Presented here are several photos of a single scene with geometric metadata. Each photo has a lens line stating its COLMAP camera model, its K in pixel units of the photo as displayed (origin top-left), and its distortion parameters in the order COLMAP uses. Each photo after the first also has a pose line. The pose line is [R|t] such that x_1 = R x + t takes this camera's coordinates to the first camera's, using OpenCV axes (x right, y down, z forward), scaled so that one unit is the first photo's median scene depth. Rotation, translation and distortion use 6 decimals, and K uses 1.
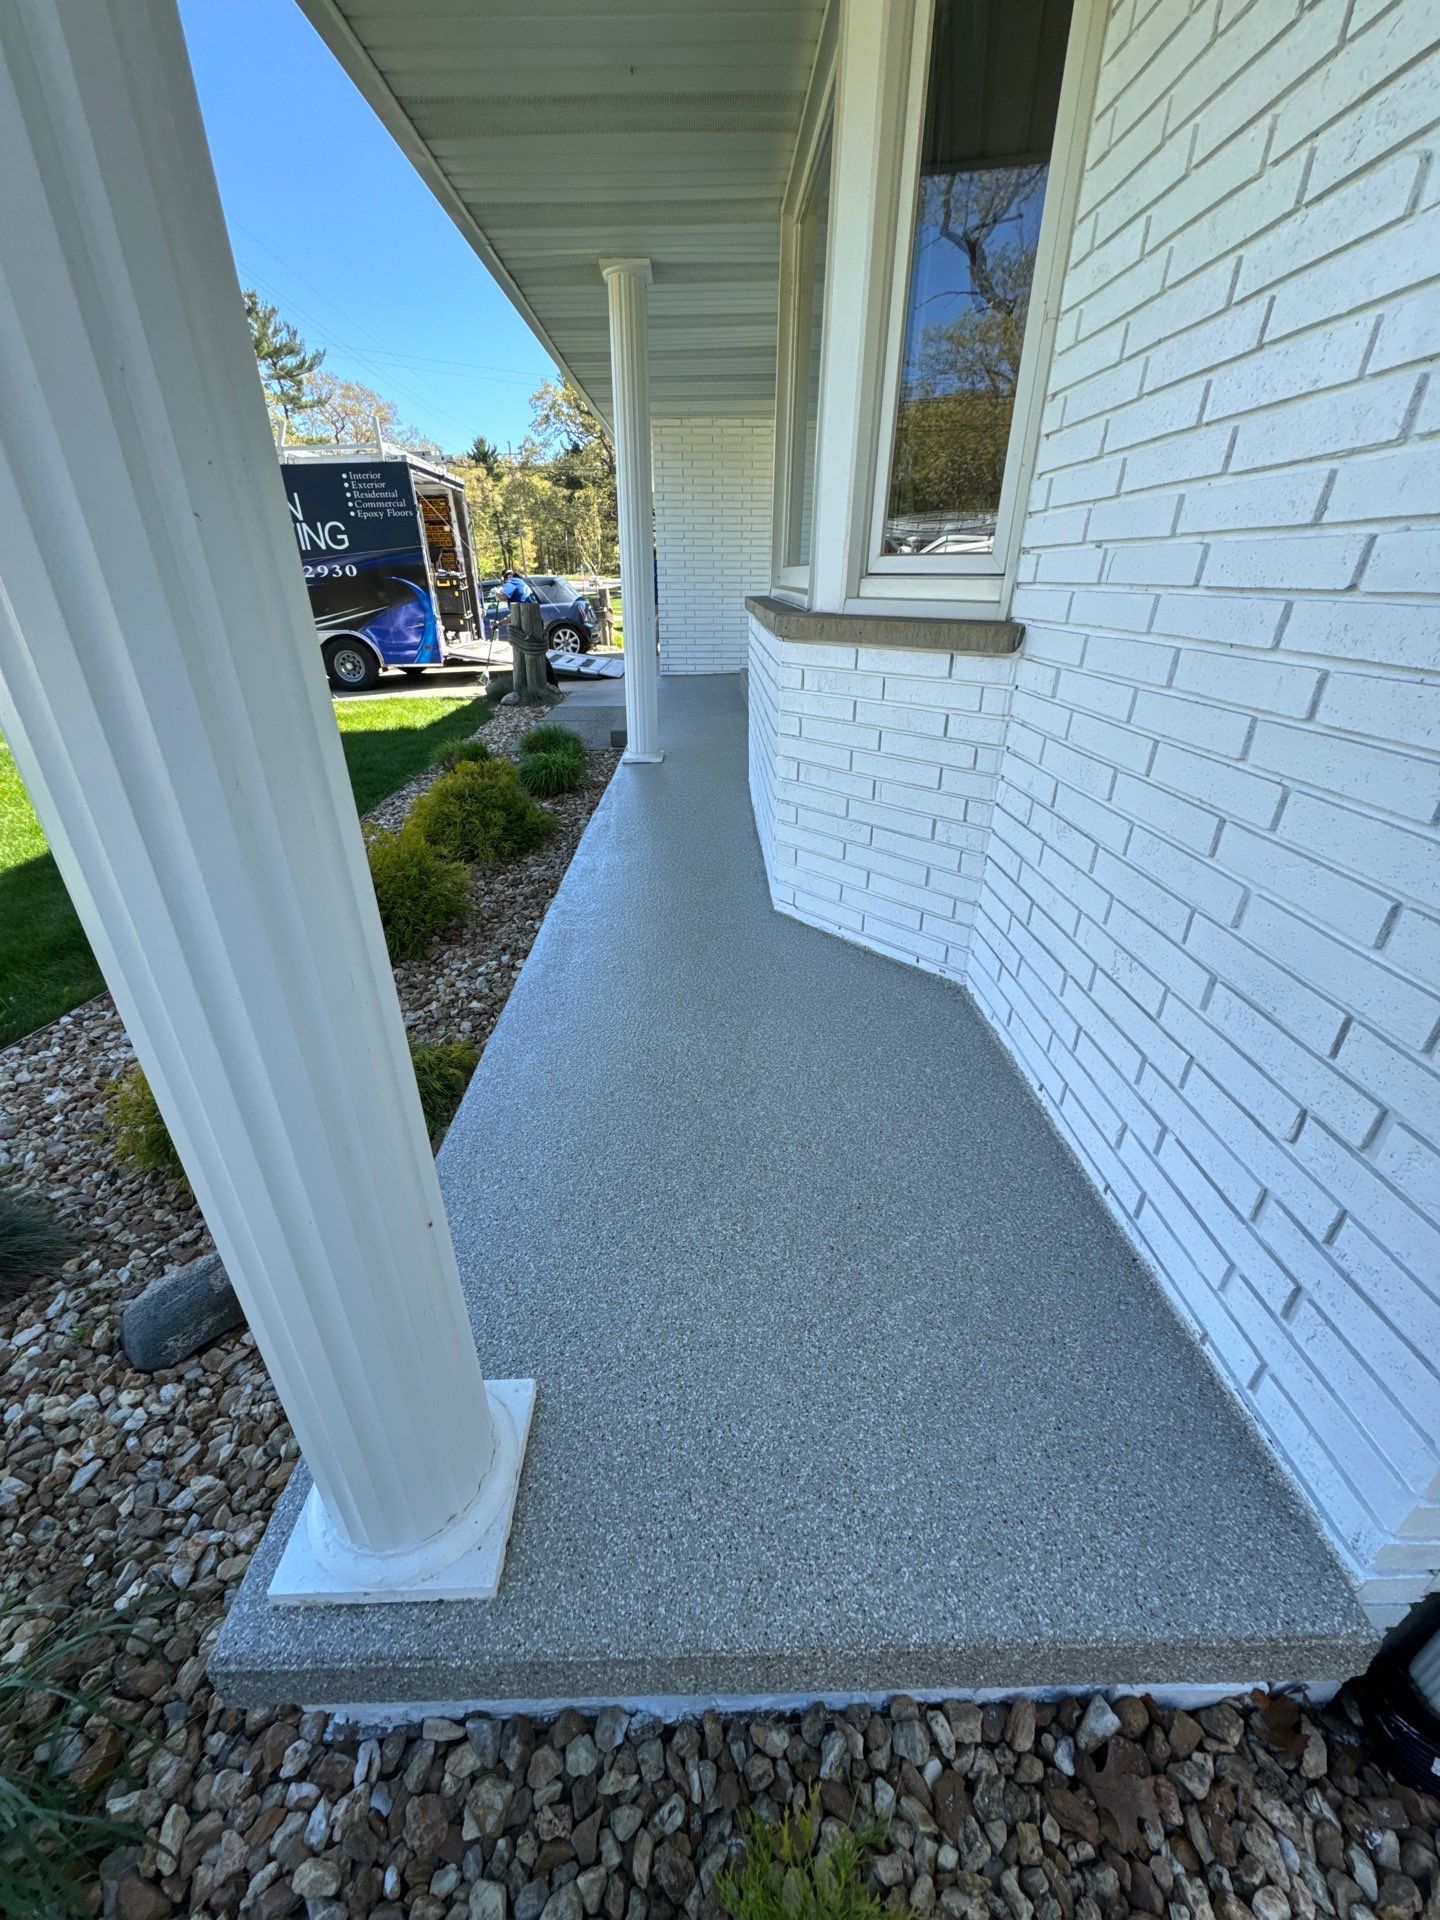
lens RADIAL K [[762.2, 0, 720.0], [0, 762.2, 960.0], [0, 0, 1]] dist [0.001518, -0.002640]
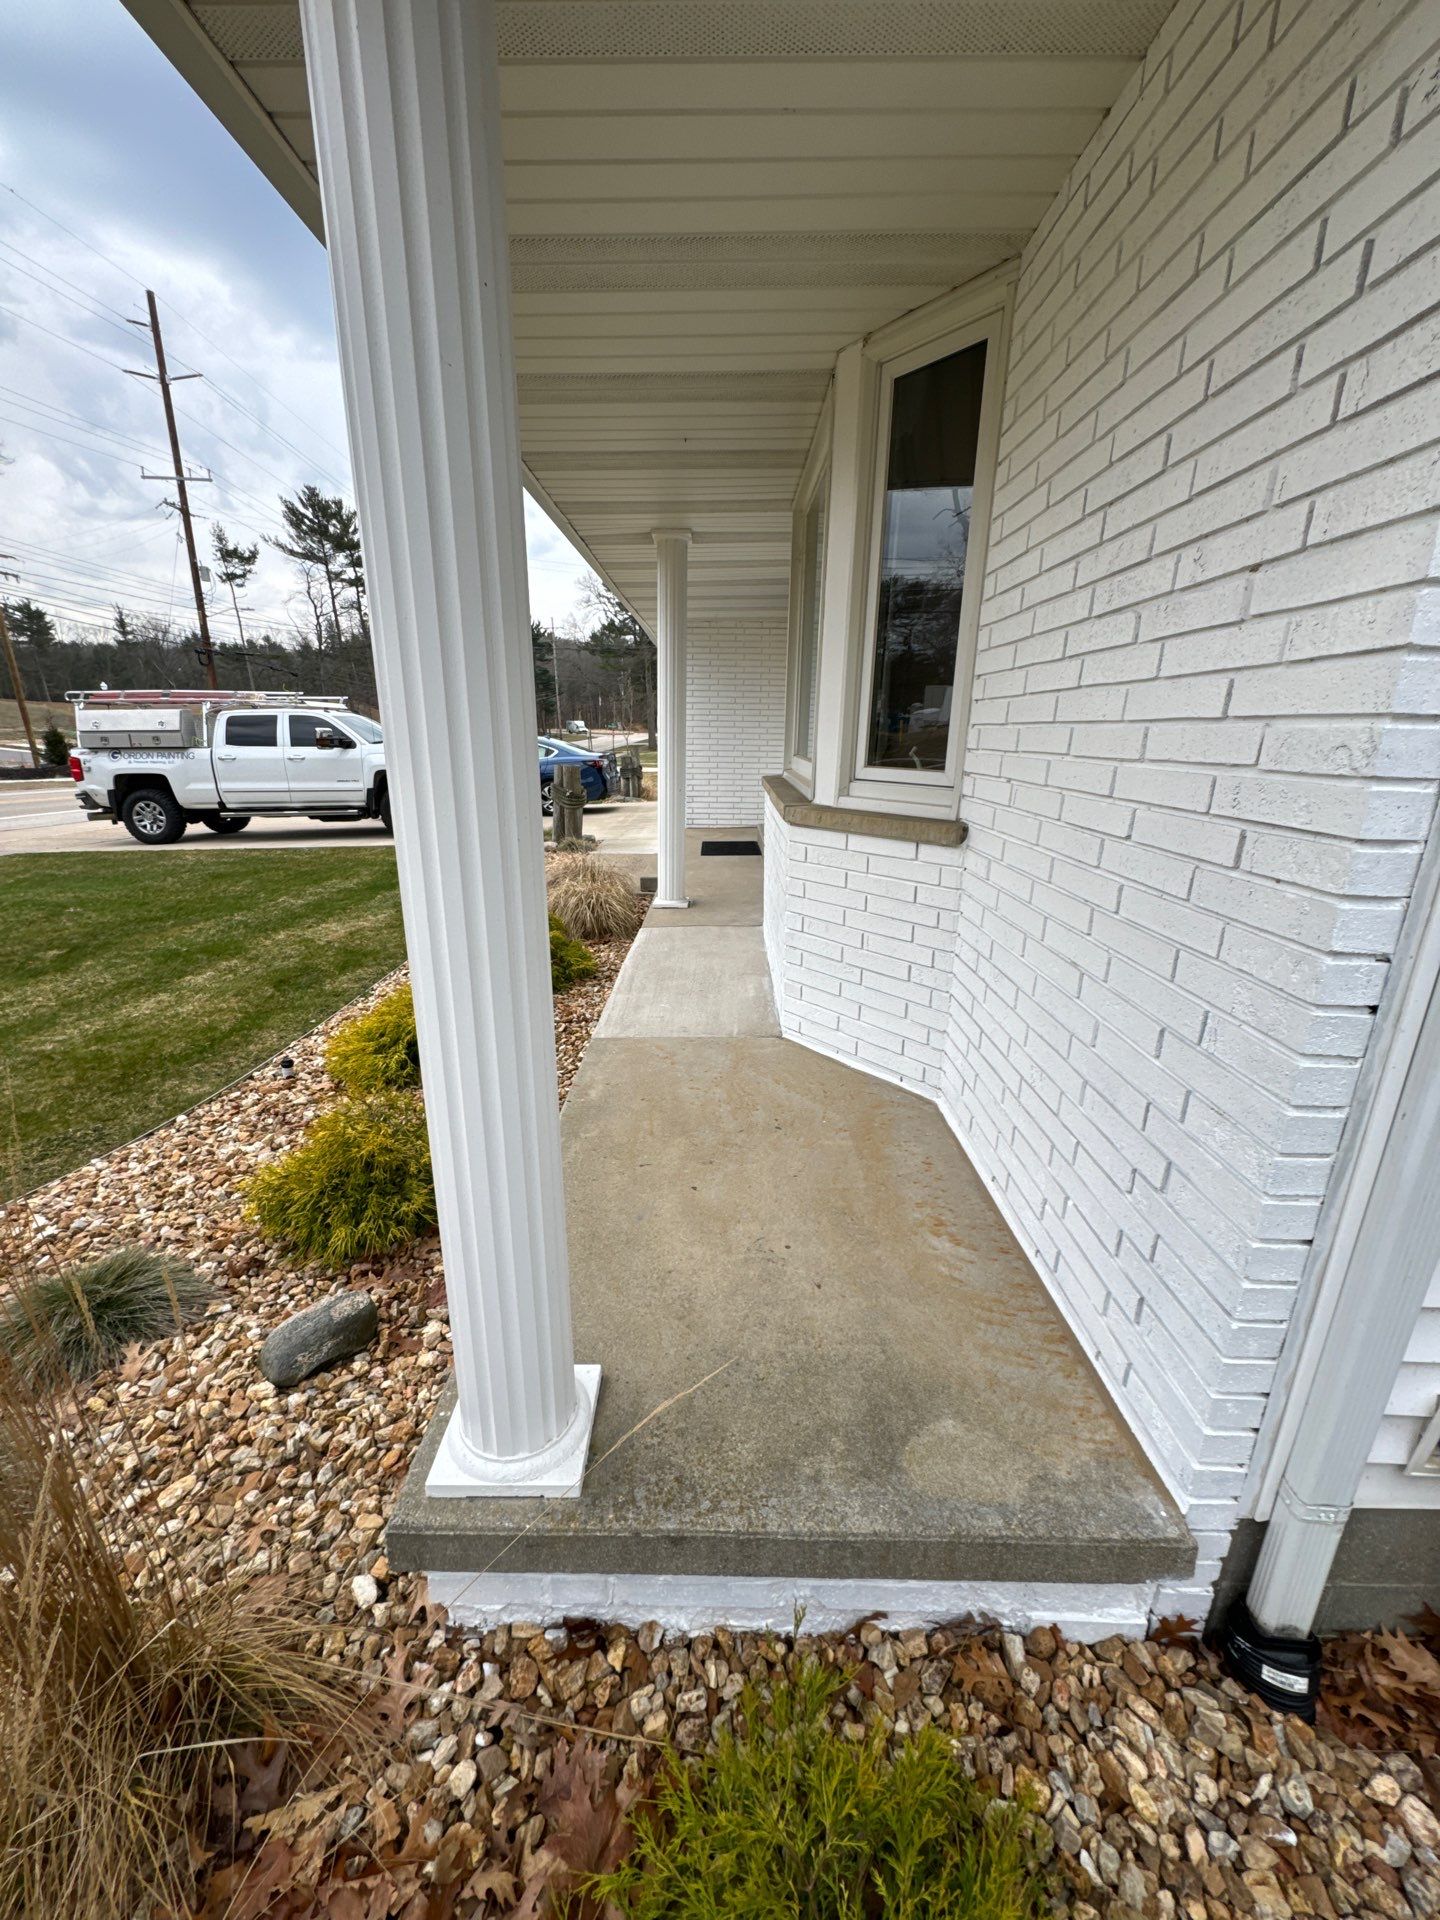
lens RADIAL K [[762.2, 0, 720.0], [0, 762.2, 960.0], [0, 0, 1]] dist [0.001518, -0.002640]
pose [[0.999646, 0.018483, -0.019150, -0.010841], [-0.021527, 0.984615, -0.173407, 0.045239], [0.015651, 0.173758, 0.984664, -0.340488]]
